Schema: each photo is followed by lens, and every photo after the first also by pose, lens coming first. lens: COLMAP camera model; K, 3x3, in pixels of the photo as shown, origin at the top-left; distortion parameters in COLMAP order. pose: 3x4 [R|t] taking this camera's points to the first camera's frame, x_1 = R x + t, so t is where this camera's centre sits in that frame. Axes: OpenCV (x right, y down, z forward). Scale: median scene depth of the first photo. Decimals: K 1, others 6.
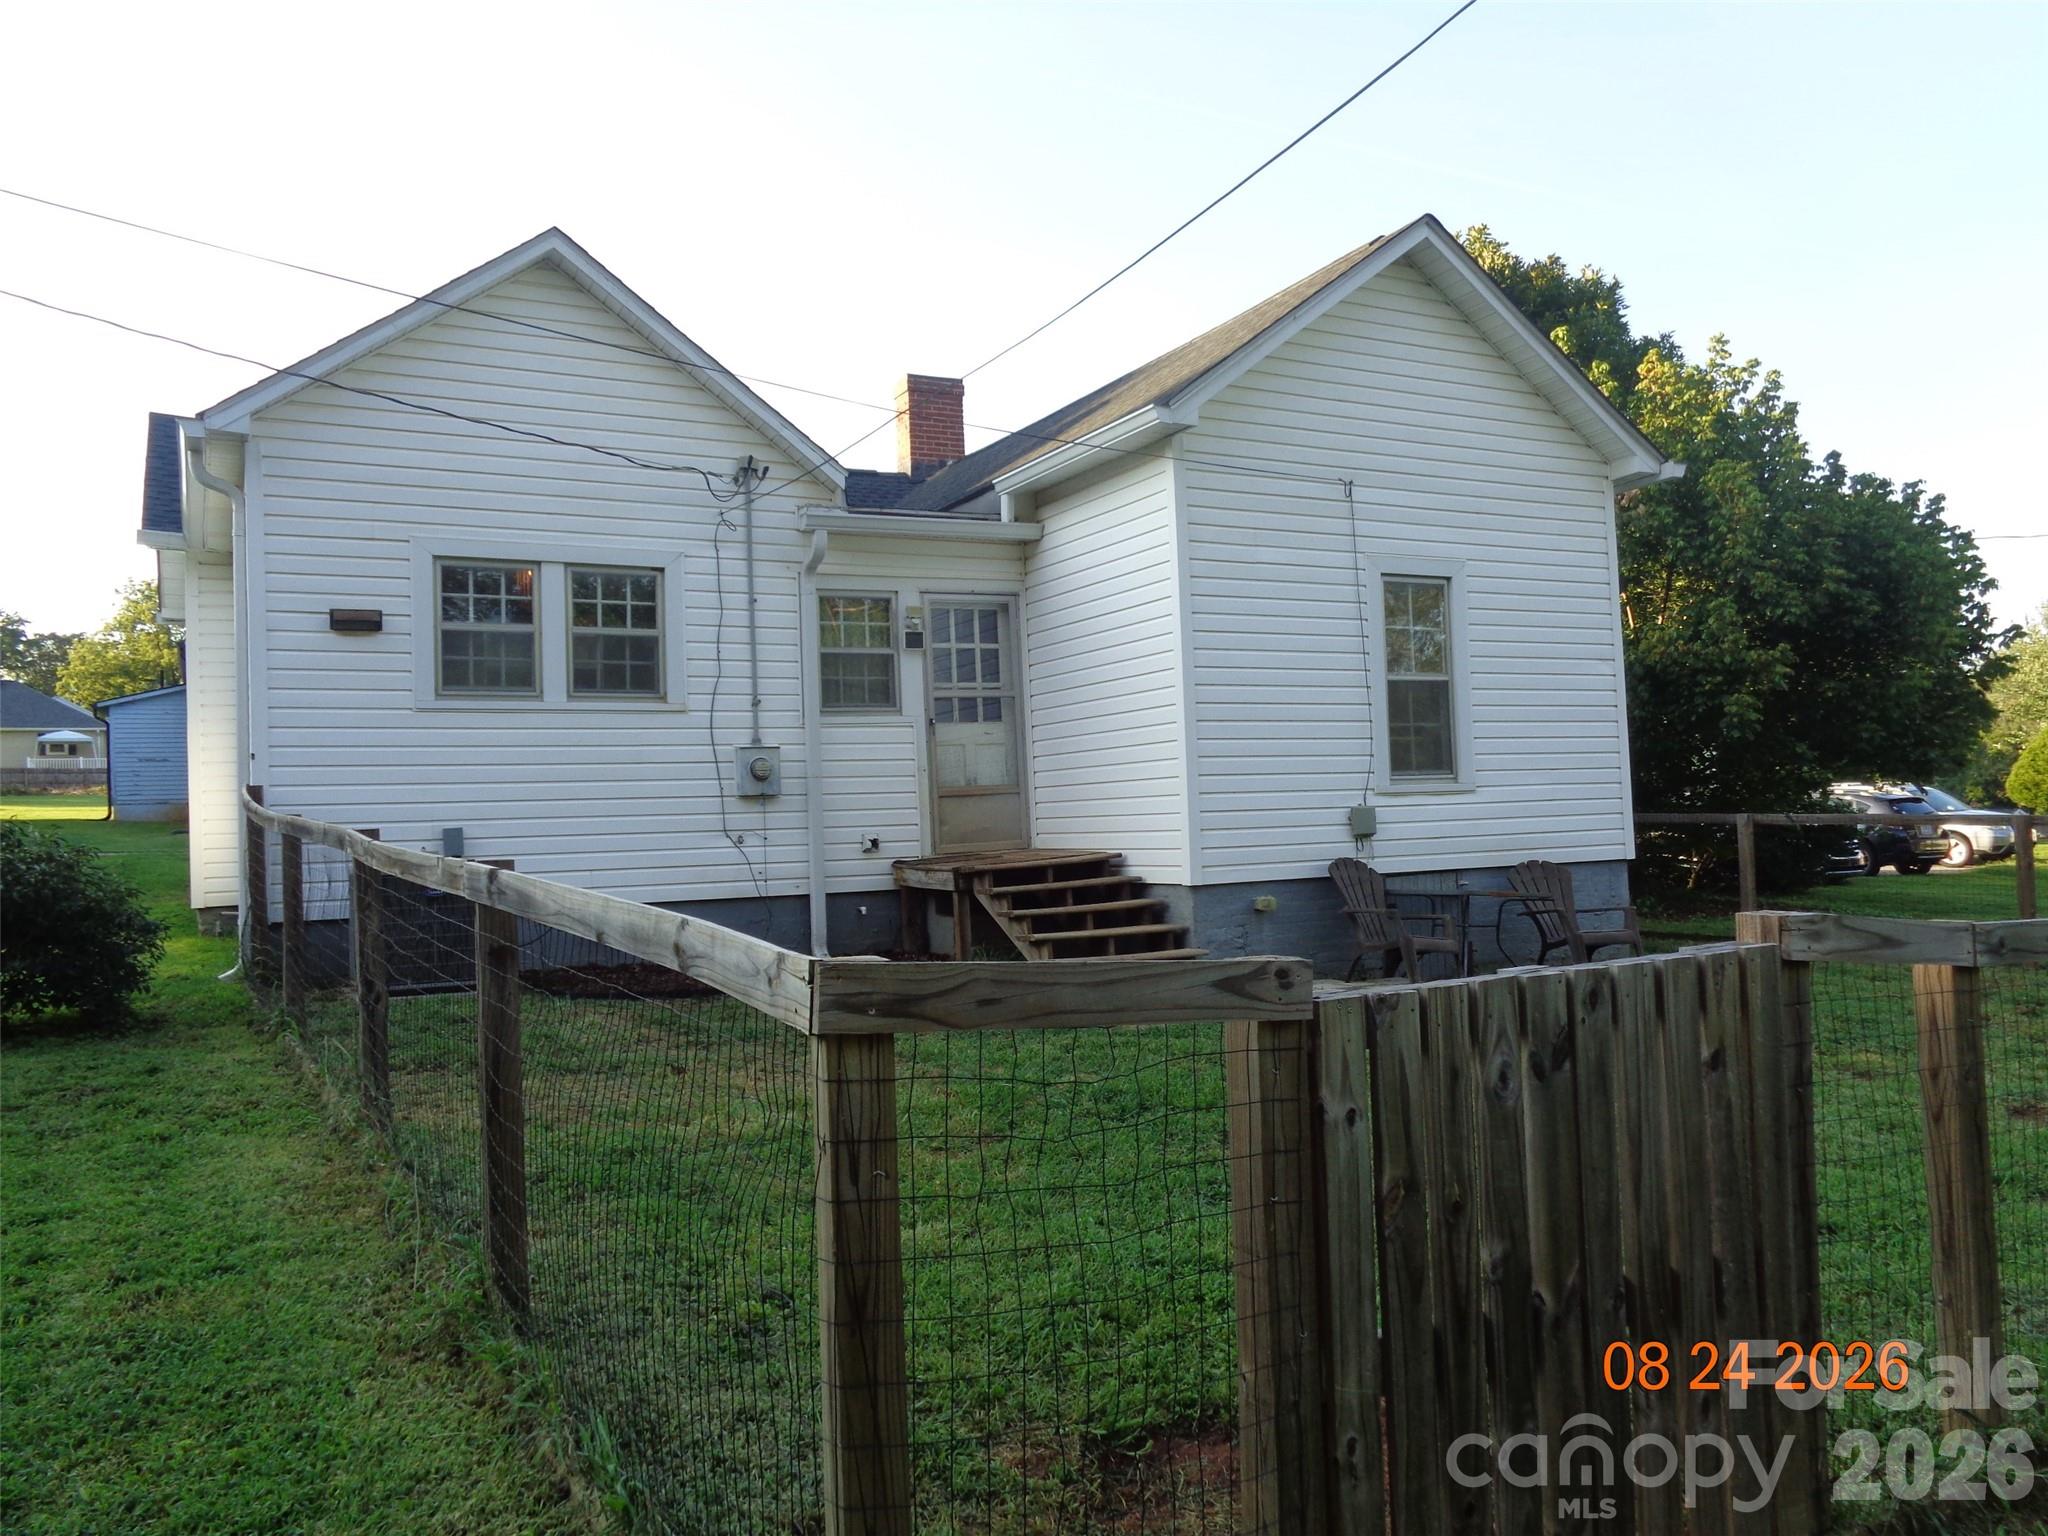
lens RADIAL K [[1519.9, 0, 1024.0], [0, 1519.9, 768.0], [0, 0, 1]] dist [0.007033, 0.002091]
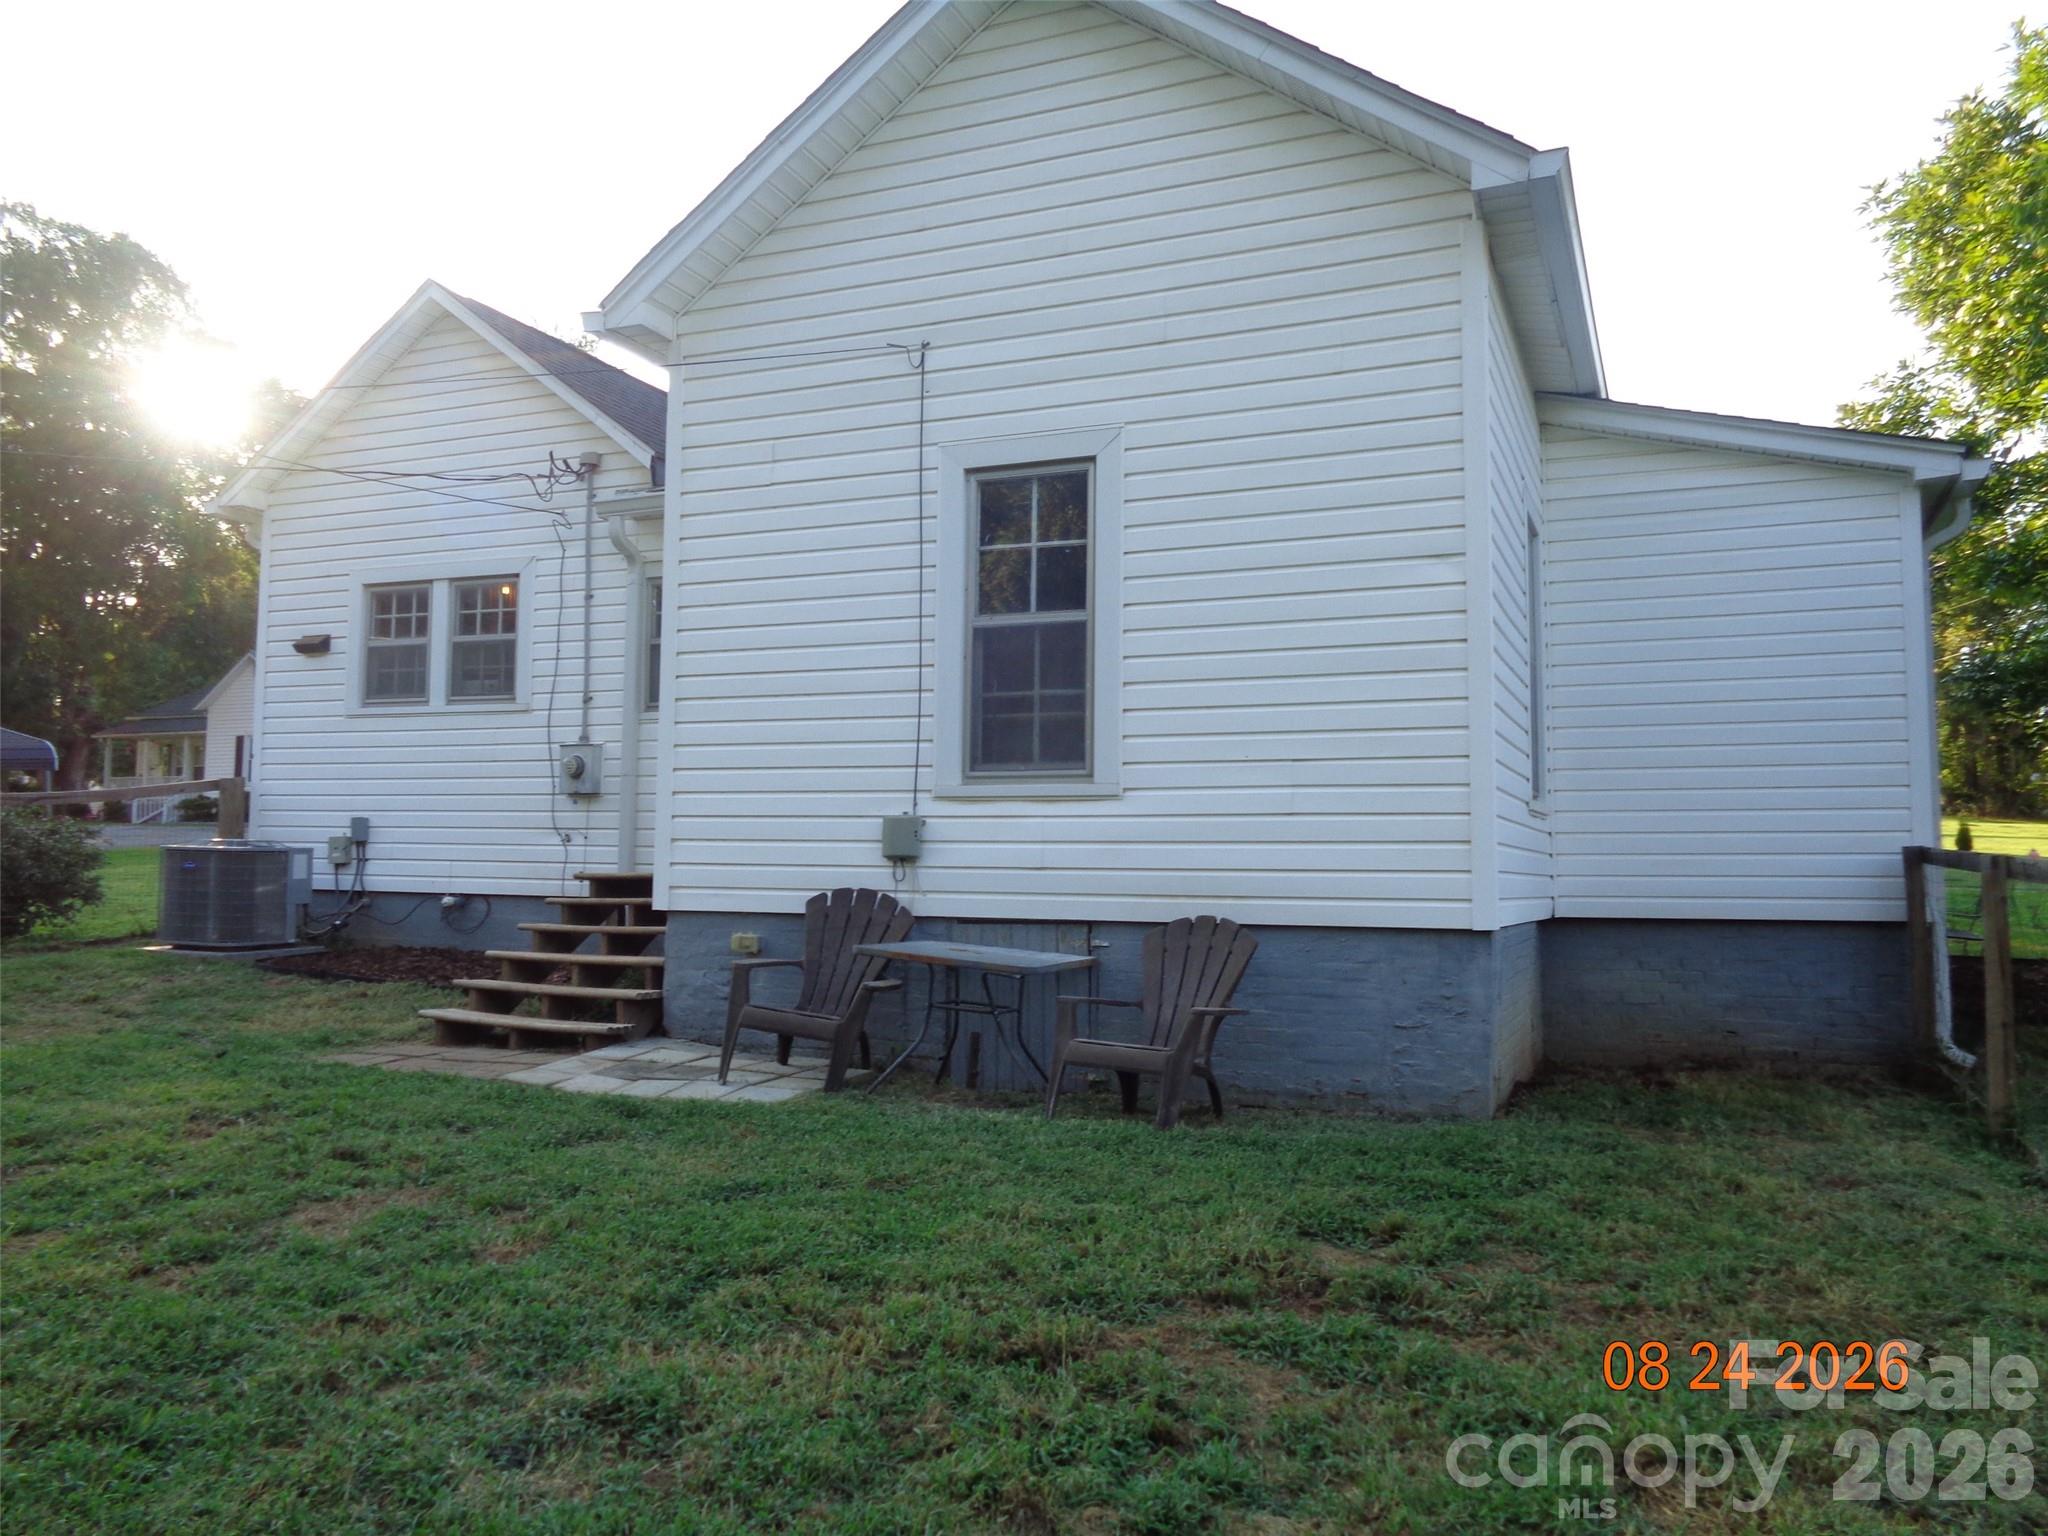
lens RADIAL K [[1519.9, 0, 1024.0], [0, 1519.9, 768.0], [0, 0, 1]] dist [0.007033, 0.002091]
pose [[0.634500, -0.005562, -0.772903, 0.770306], [-0.008317, 0.999867, -0.014023, 0.012837], [0.772878, 0.015326, 0.634370, 0.596992]]
